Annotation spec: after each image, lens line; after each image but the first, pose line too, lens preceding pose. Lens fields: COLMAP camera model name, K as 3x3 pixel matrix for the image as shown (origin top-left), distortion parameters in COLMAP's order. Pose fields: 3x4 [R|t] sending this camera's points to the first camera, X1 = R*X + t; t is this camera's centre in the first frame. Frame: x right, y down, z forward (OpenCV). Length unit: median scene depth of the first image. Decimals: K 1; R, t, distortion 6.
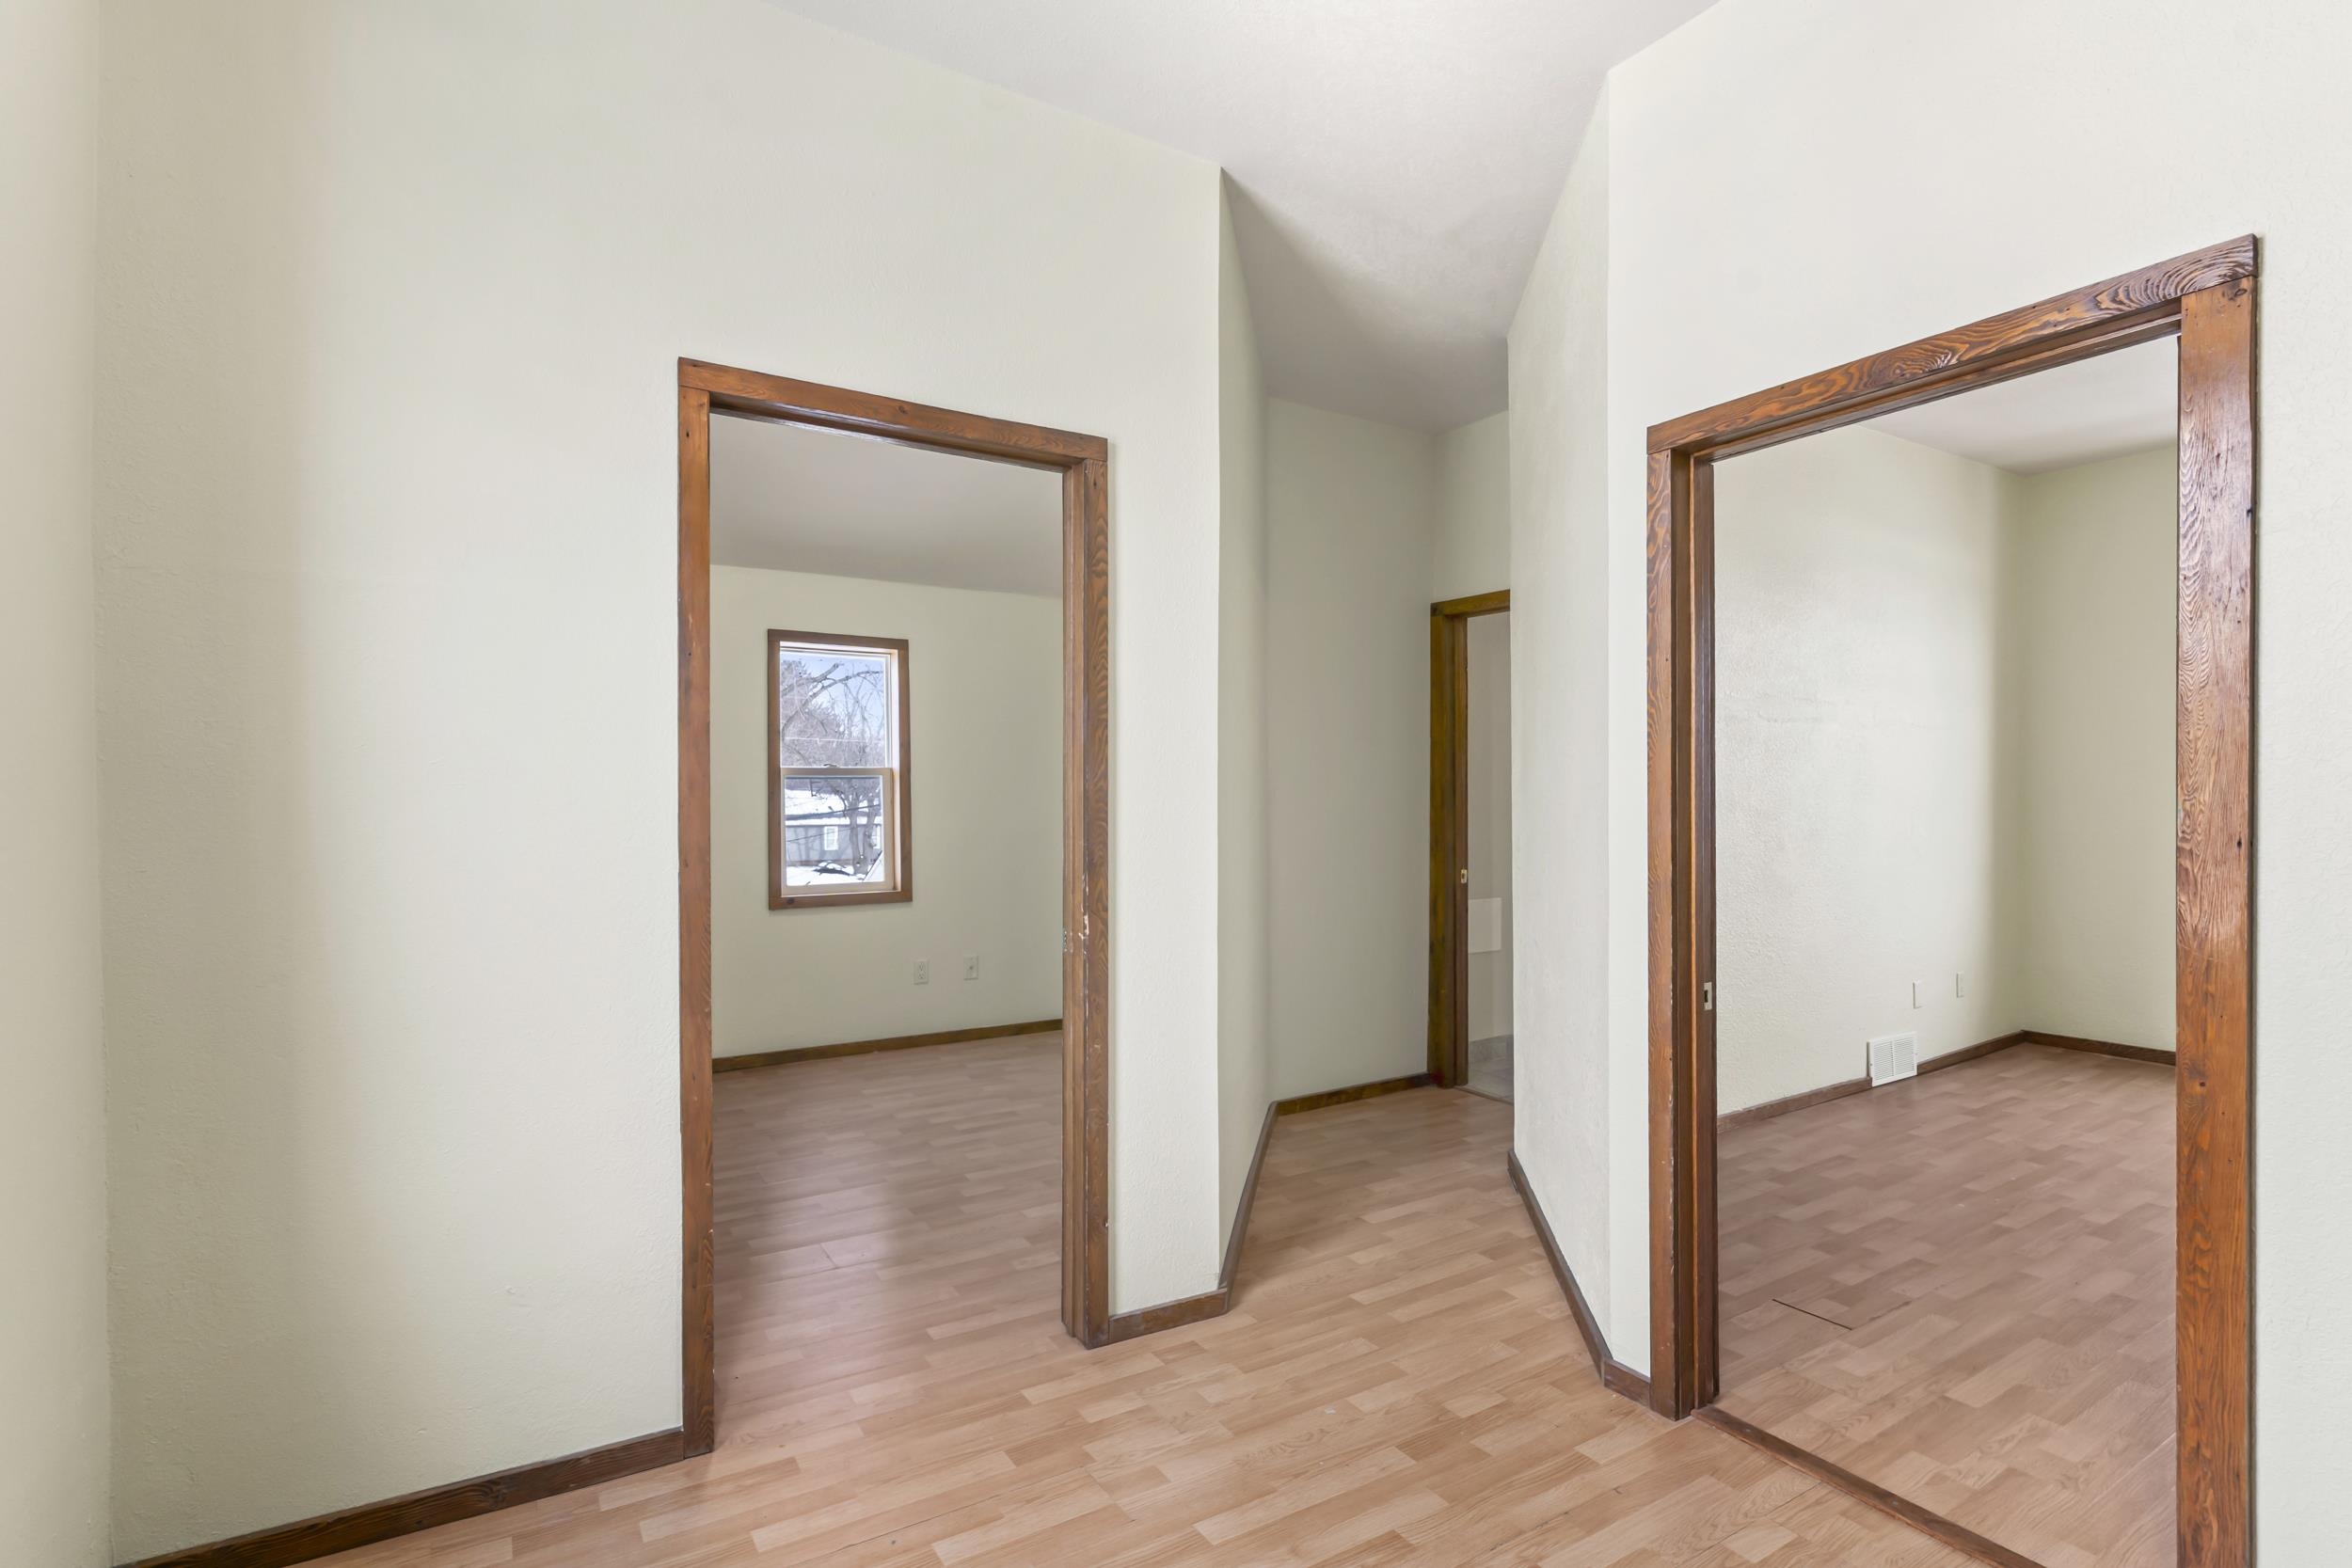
lens RADIAL K [[1145.5, 0, 1176.7], [0, 1145.5, 802.2], [0, 0, 1]] dist [-0.000180, -0.000195]
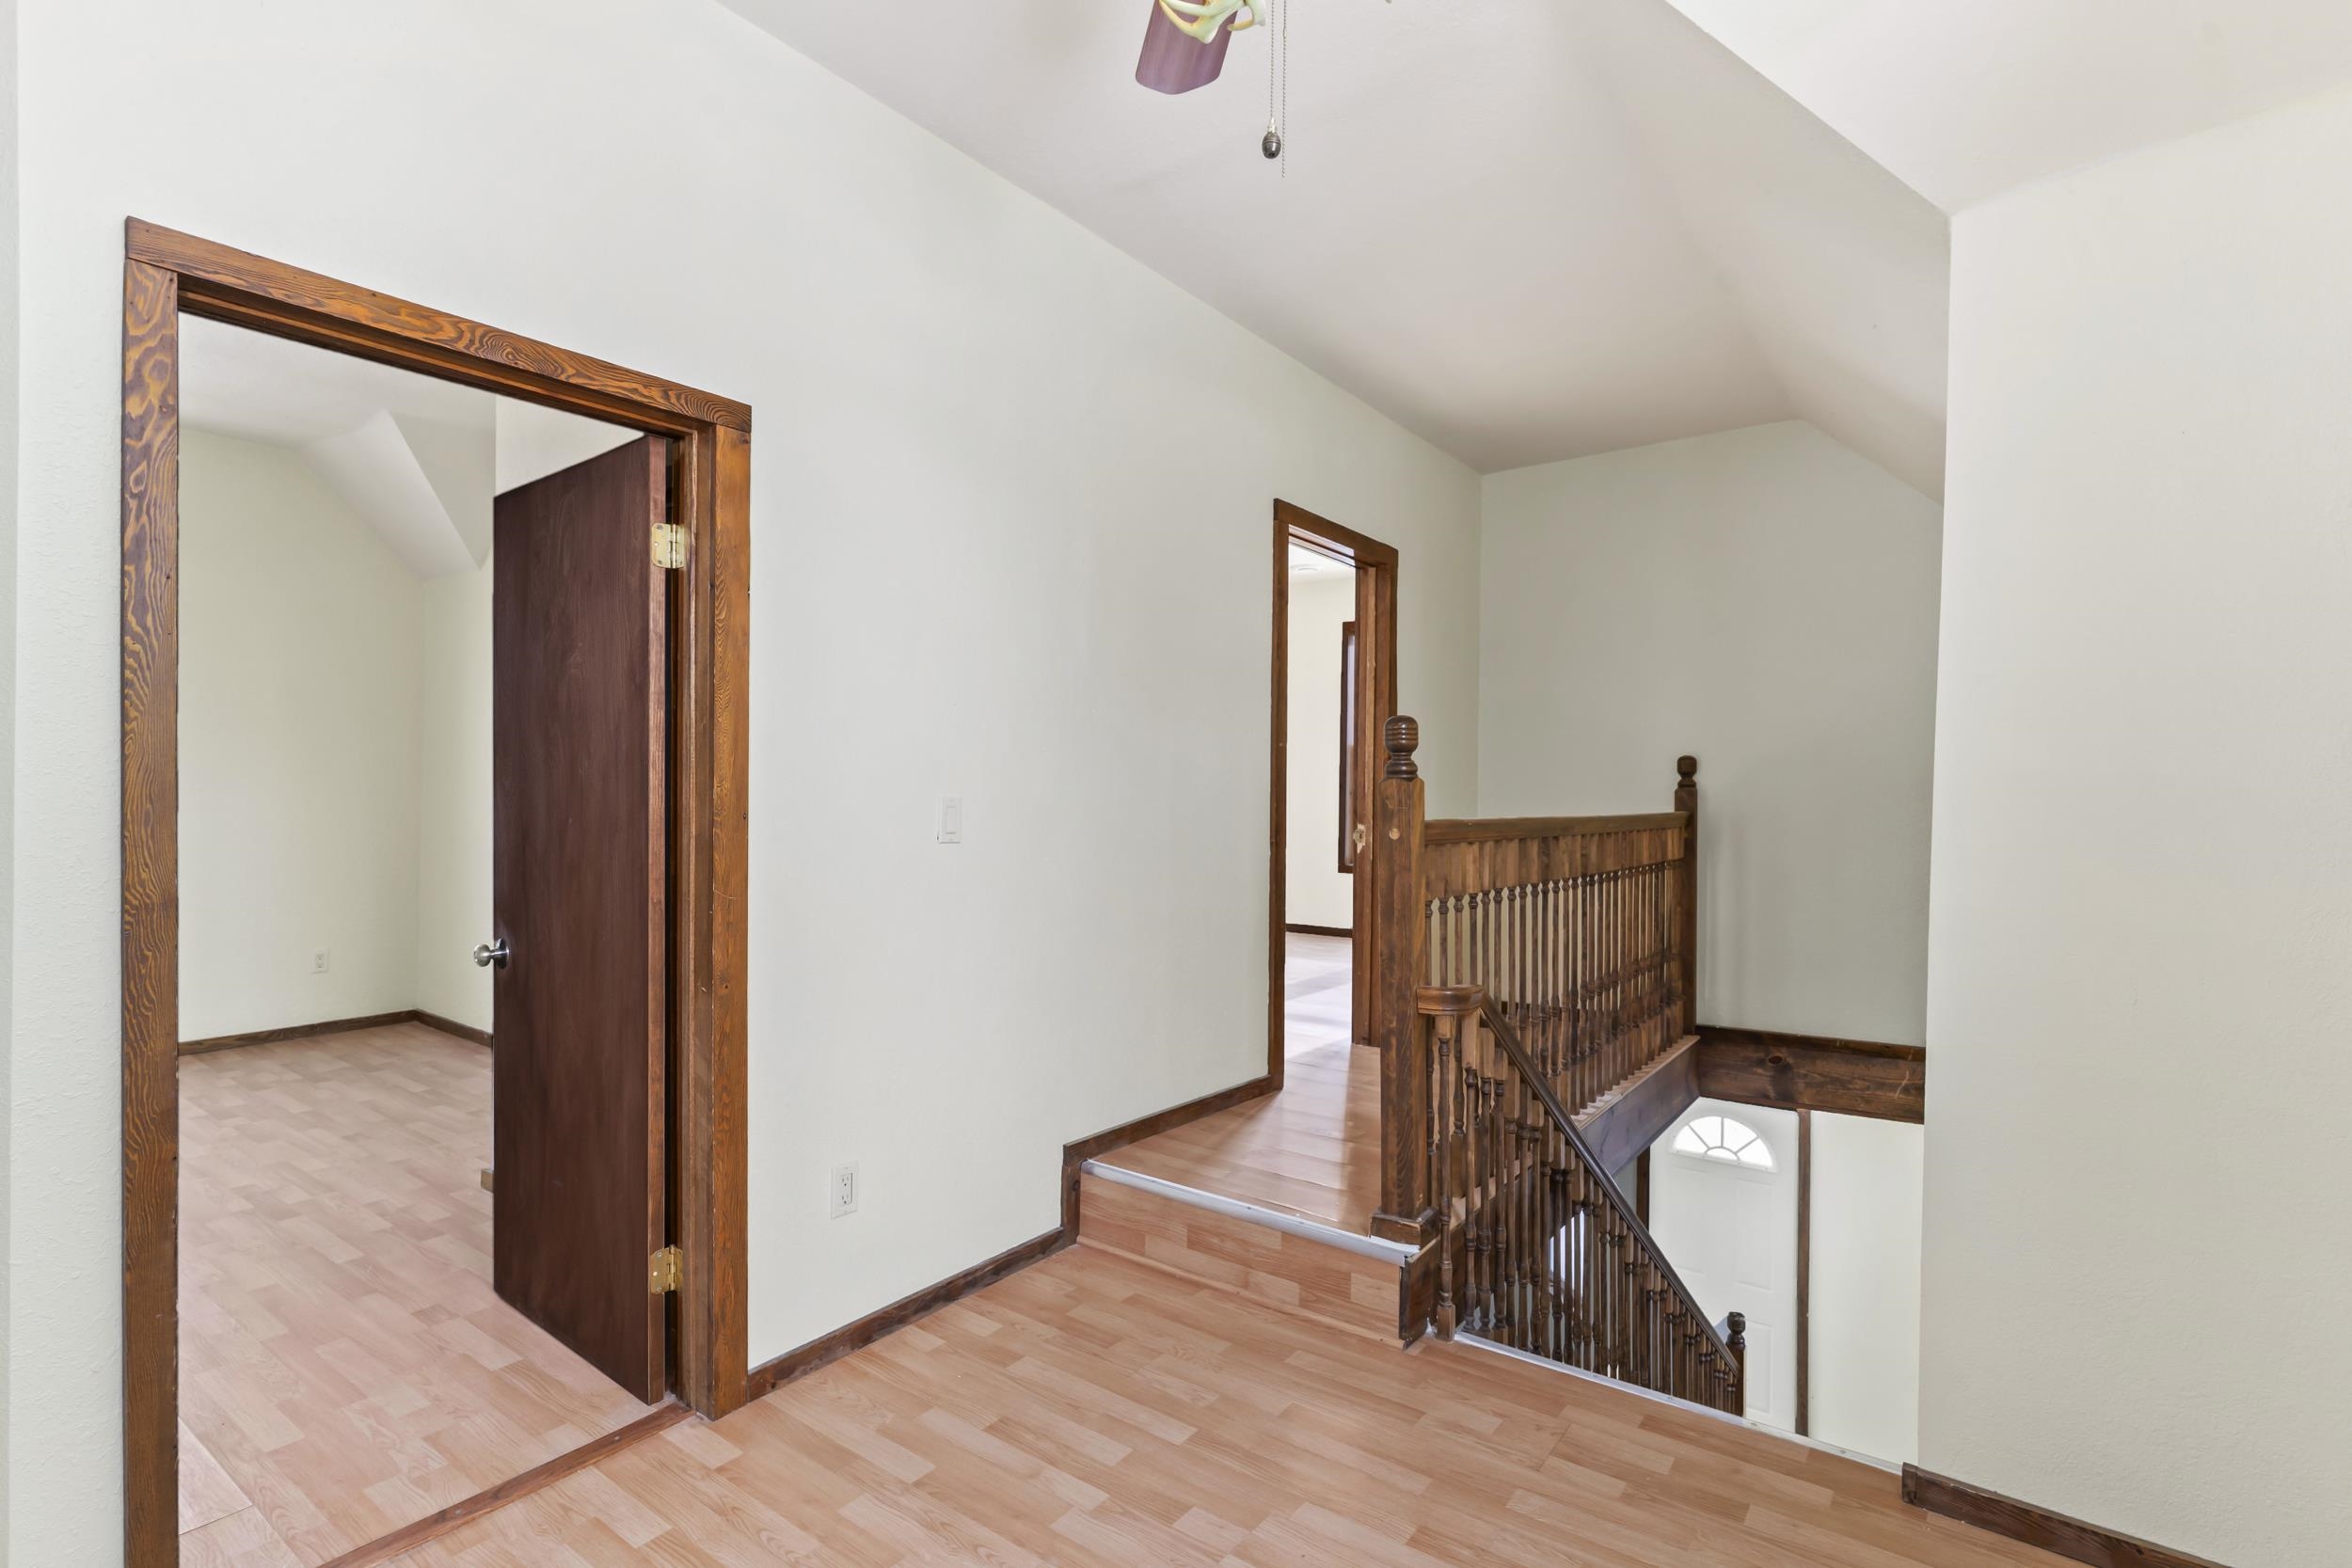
lens RADIAL K [[1115.4, 0, 1179.1], [0, 1115.4, 779.0], [0, 0, 1]] dist [-0.000798, -0.000858]
pose [[-0.366858, 0.012502, 0.930193, -0.367125], [-0.004748, 0.999872, -0.015311, 0.004649], [-0.930265, -0.010033, -0.366751, 0.605047]]
